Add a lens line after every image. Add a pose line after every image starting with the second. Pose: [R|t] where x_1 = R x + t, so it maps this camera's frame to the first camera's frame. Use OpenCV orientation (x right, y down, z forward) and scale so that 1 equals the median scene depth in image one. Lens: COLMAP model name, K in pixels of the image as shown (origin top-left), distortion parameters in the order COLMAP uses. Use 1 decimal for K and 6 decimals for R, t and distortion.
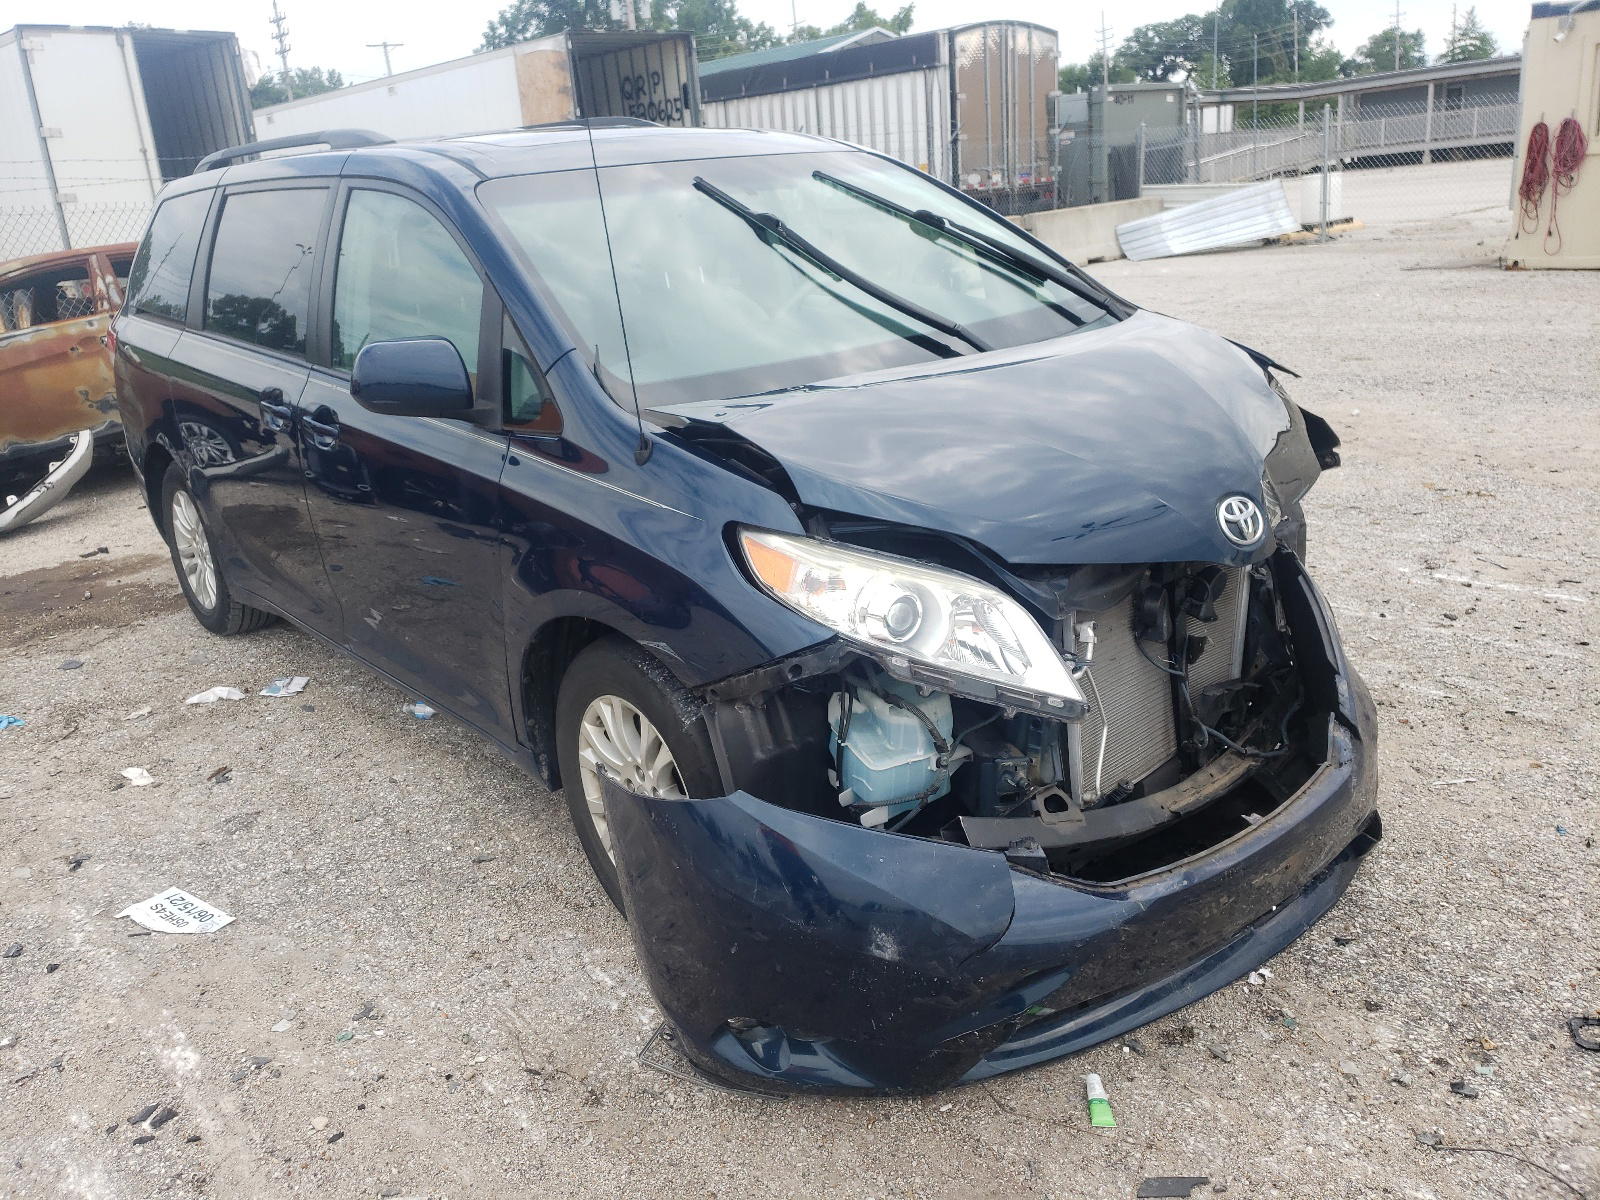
lens RADIAL K [[1326.2, 0, 792.1], [0, 1326.2, 597.4], [0, 0, 1]] dist [0.028166, -0.014869]
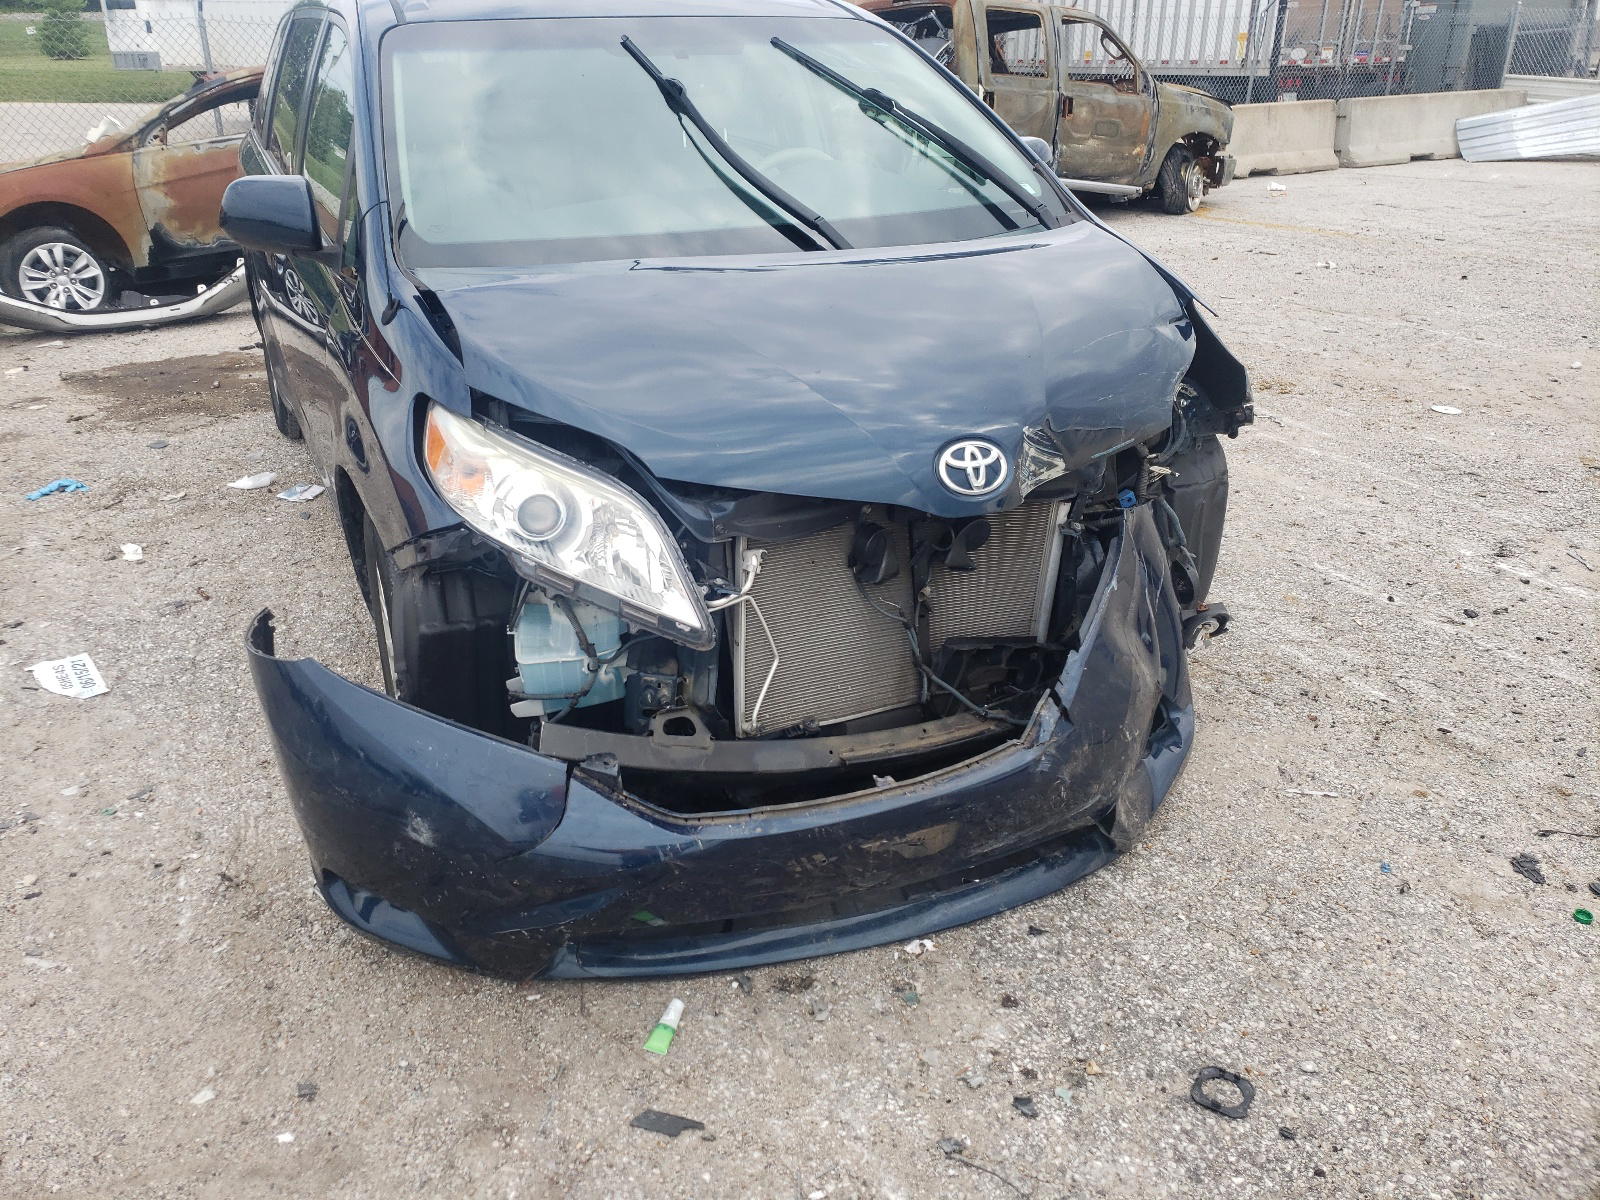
lens RADIAL K [[1326.2, 0, 773.3], [0, 1326.2, 580.1], [0, 0, 1]] dist [0.028166, -0.014869]
pose [[0.959729, 0.165238, -0.227191, 0.404485], [-0.143933, 0.983736, 0.107460, -0.057087], [0.241252, -0.070432, 0.967903, 0.070307]]
